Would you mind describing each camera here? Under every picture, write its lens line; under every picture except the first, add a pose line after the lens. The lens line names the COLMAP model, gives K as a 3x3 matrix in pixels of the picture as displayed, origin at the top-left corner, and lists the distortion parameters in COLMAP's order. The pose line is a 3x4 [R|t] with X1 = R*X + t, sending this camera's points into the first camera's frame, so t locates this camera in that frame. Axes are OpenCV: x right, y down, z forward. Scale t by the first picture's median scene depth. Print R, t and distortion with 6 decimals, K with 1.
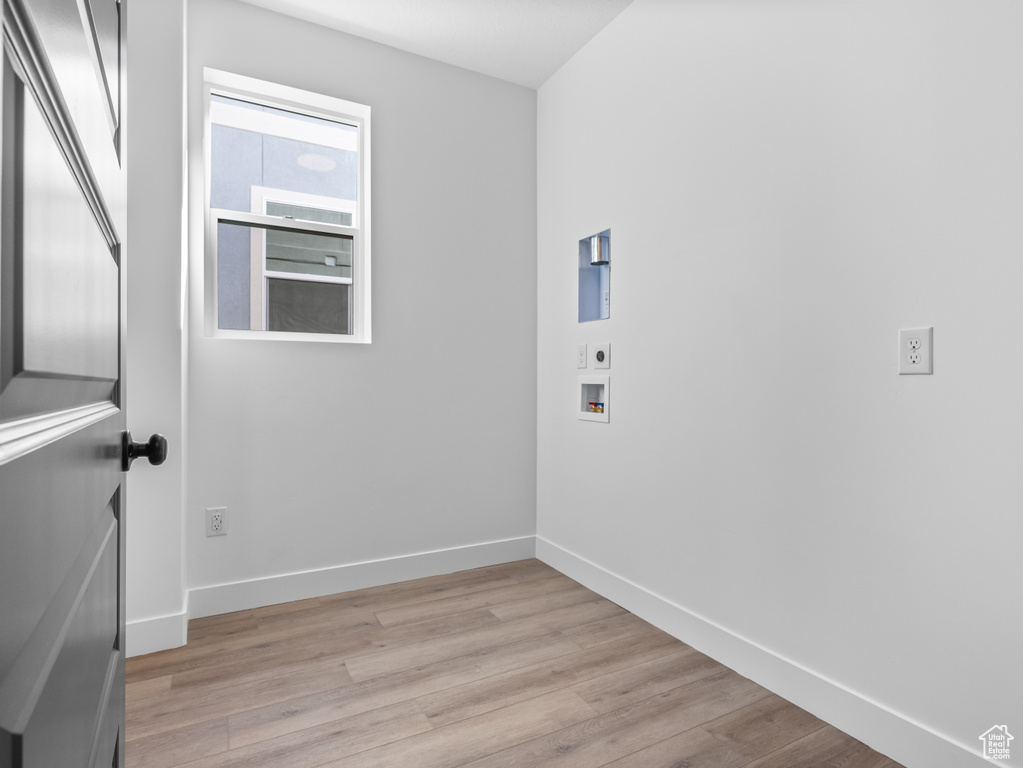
lens RADIAL K [[542.9, 0, 509.9], [0, 542.9, 380.6], [0, 0, 1]] dist [-0.000198, 0.000349]
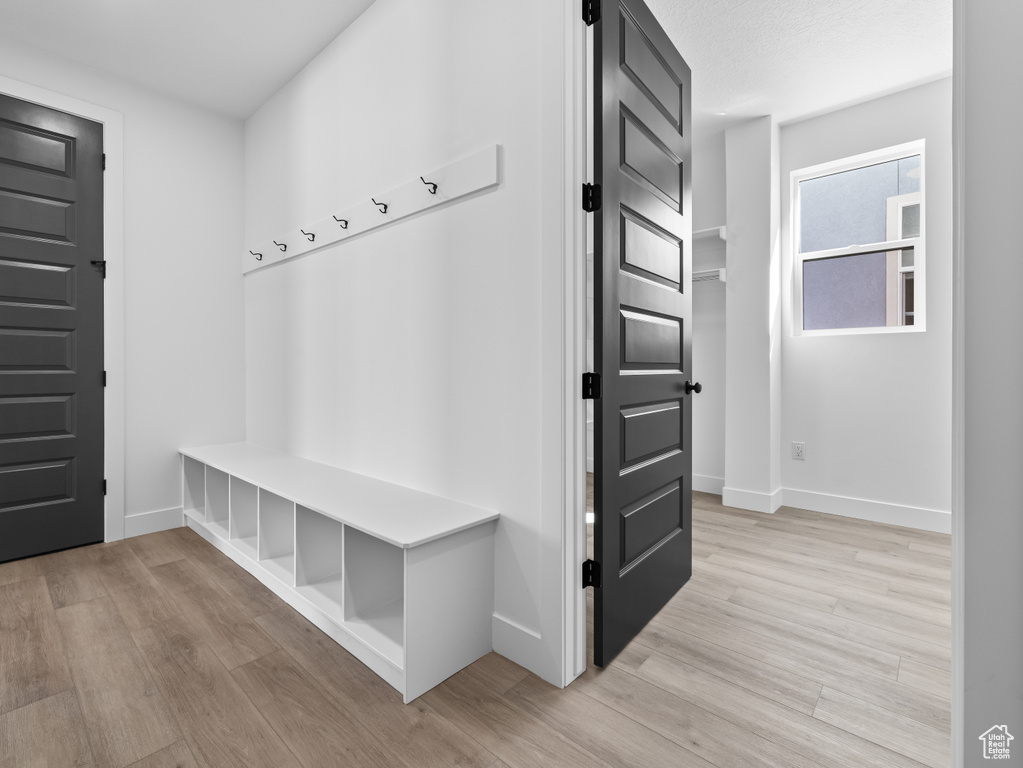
lens RADIAL K [[466.4, 0, 510.4], [0, 466.4, 374.2], [0, 0, 1]] dist [-0.003764, 0.000552]
pose [[0.331953, 0.012353, -0.943215, 0.560425], [0.008512, 0.999834, 0.016091, 0.004007], [0.943257, -0.013370, 0.331793, -0.307098]]
